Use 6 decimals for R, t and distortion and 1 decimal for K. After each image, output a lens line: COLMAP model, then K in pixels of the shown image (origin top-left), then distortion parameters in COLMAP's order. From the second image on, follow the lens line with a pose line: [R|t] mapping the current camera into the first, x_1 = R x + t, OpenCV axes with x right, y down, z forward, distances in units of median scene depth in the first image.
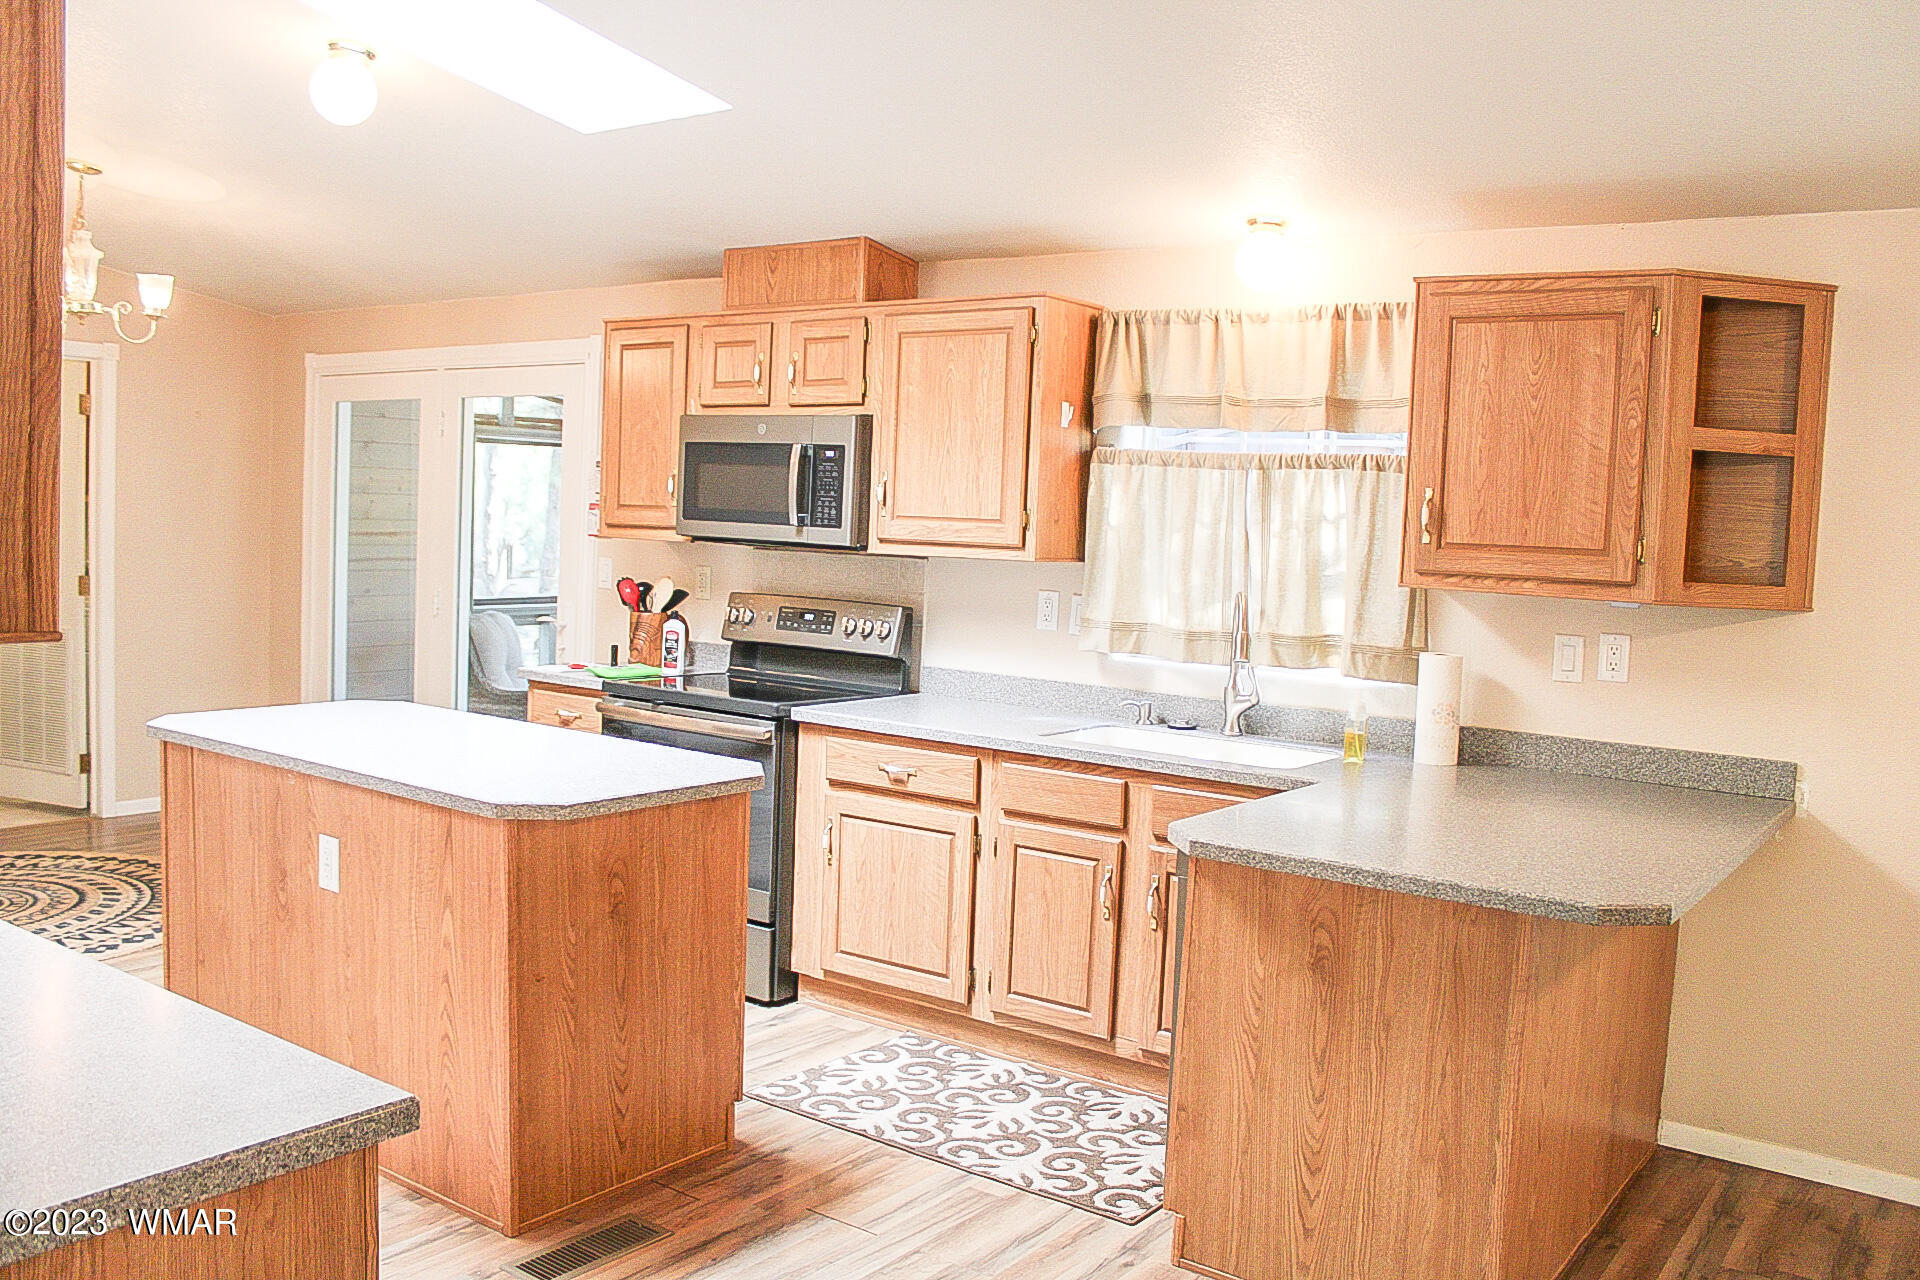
lens RADIAL K [[1614.9, 0, 960.0], [0, 1614.9, 640.0], [0, 0, 1]] dist [-0.175051, 0.170321]
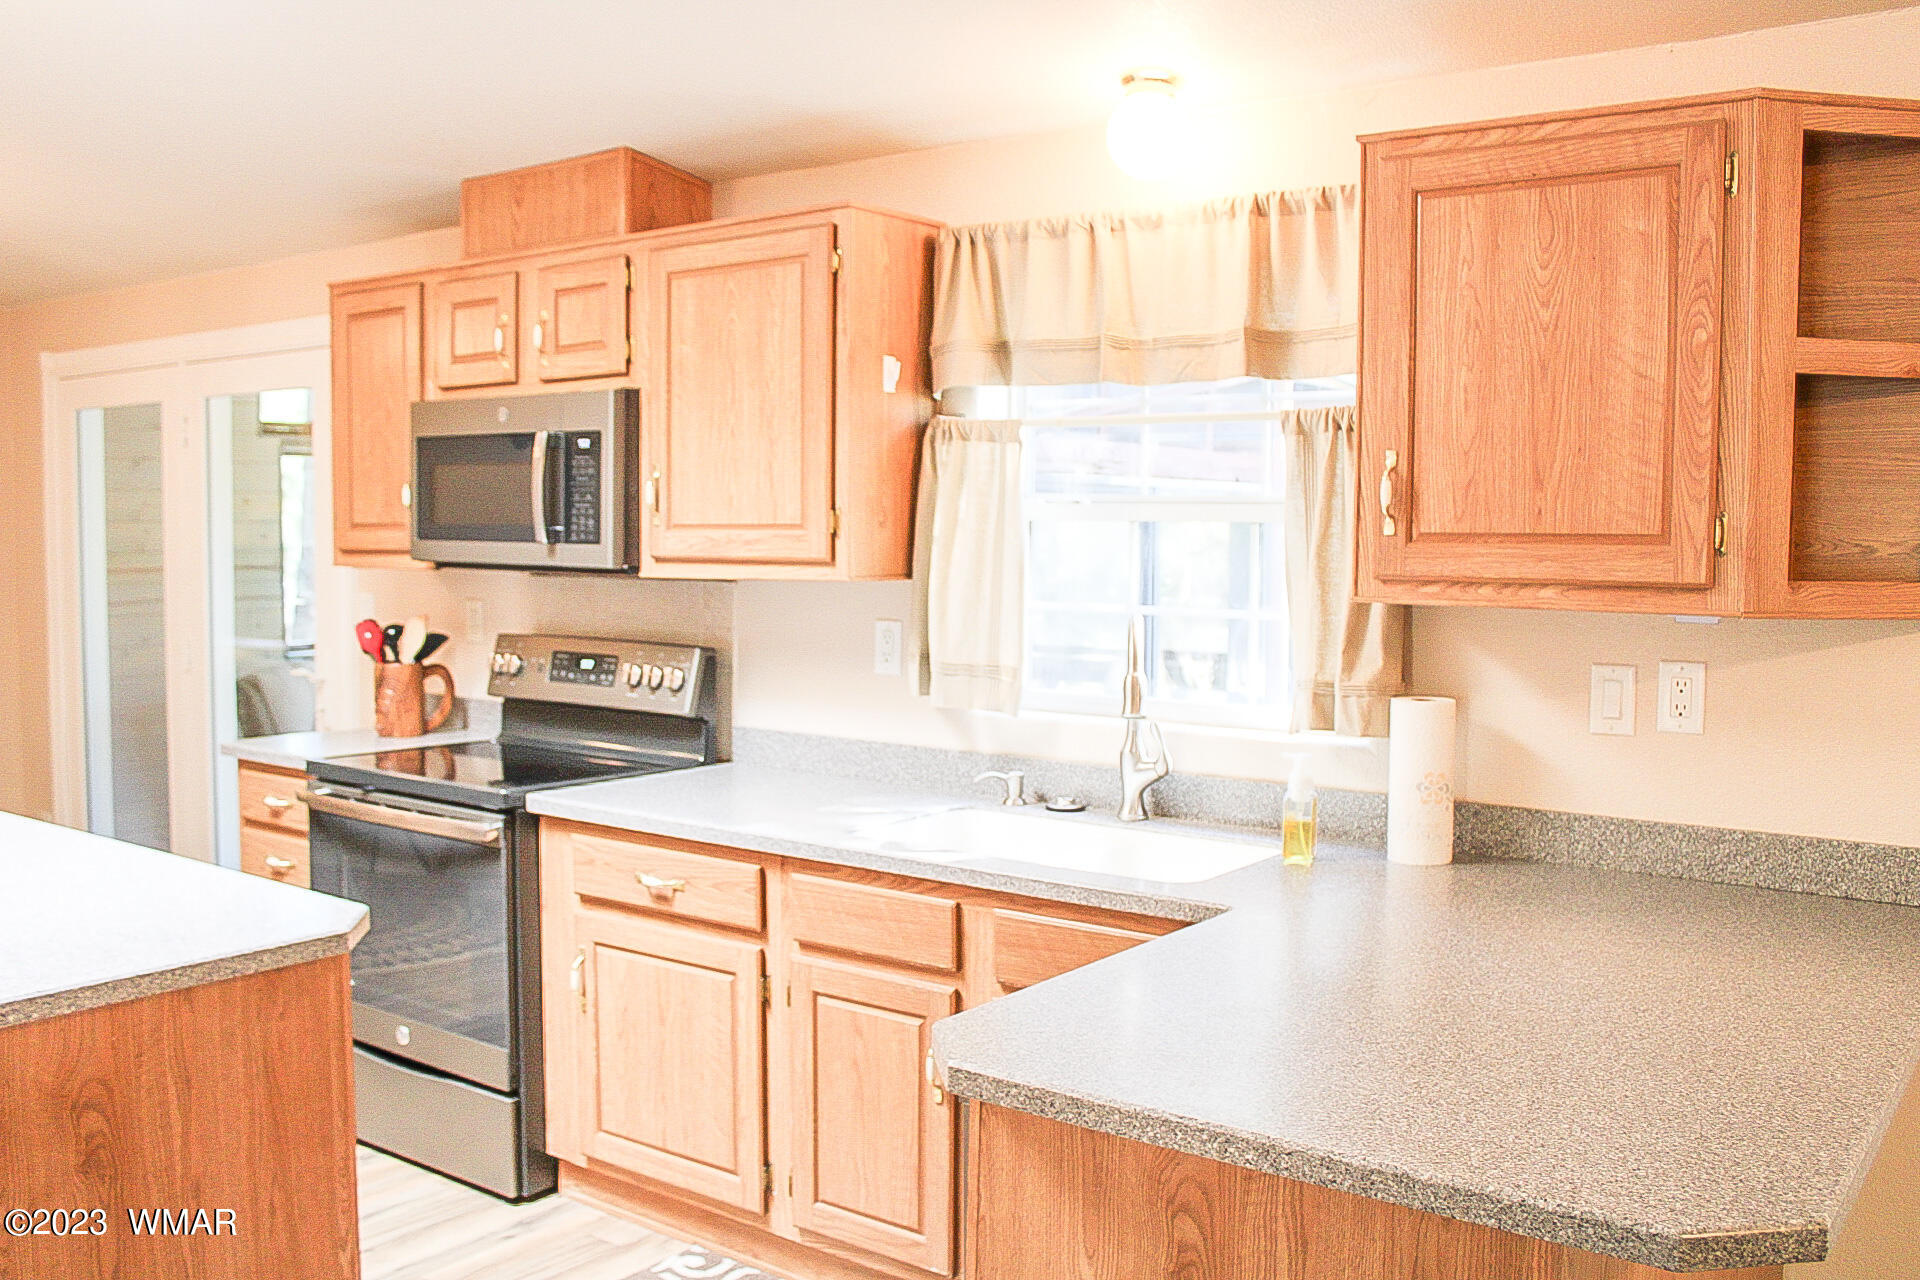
lens RADIAL K [[1680.2, 0, 960.0], [0, 1680.2, 640.0], [0, 0, 1]] dist [-0.166809, 0.160662]
pose [[0.999363, -0.033217, -0.013085, 0.106288], [0.033086, 0.999402, -0.010088, -0.014097], [0.013413, 0.009648, 0.999863, 0.268559]]
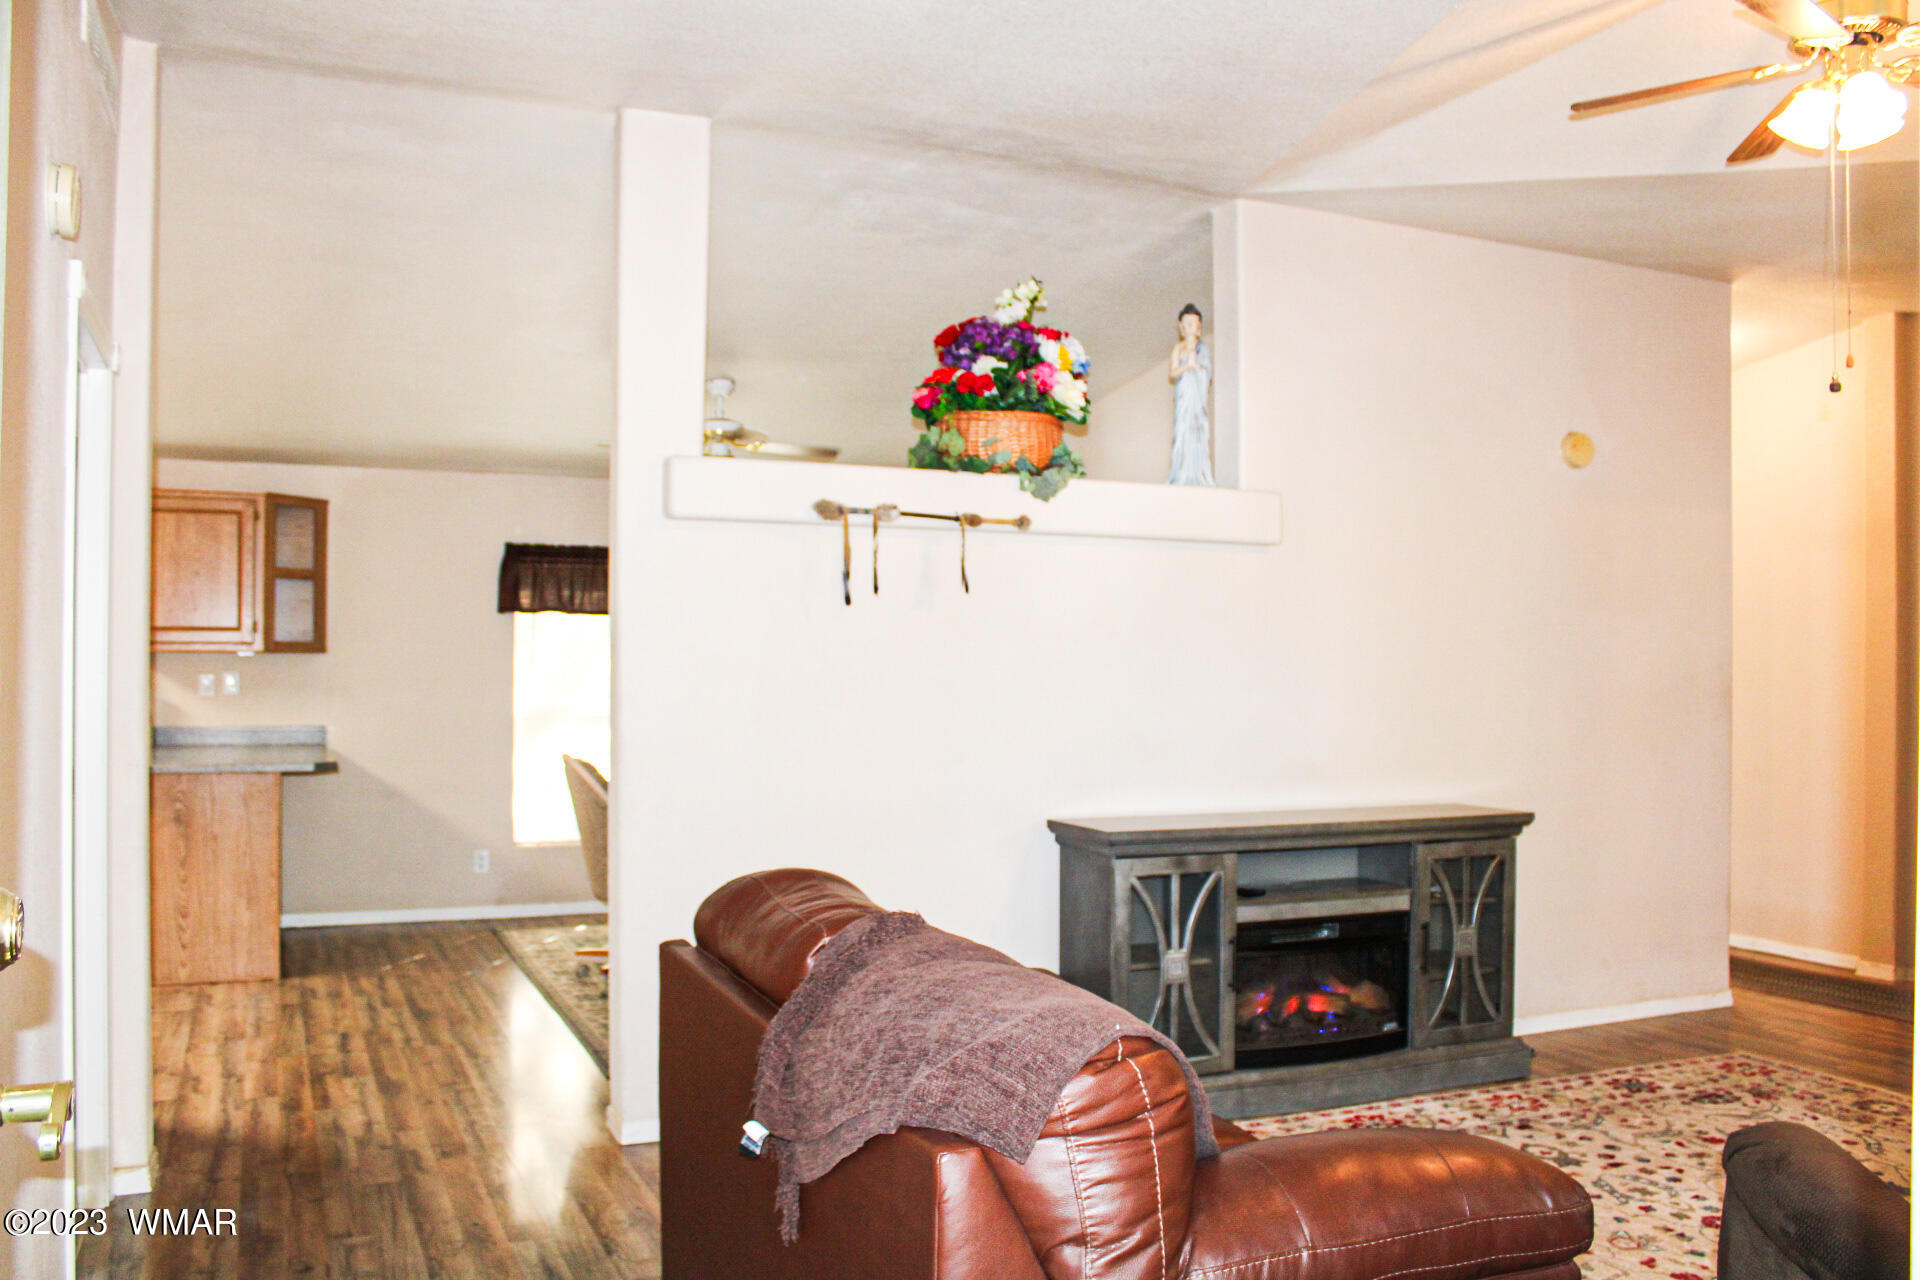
lens RADIAL K [[1614.9, 0, 960.0], [0, 1614.9, 640.0], [0, 0, 1]] dist [-0.175051, 0.170321]
pose [[0.505391, -0.029556, 0.862384, -0.698981], [0.079251, 0.996779, -0.012282, 0.046768], [-0.859243, 0.074552, 0.506106, -0.667593]]
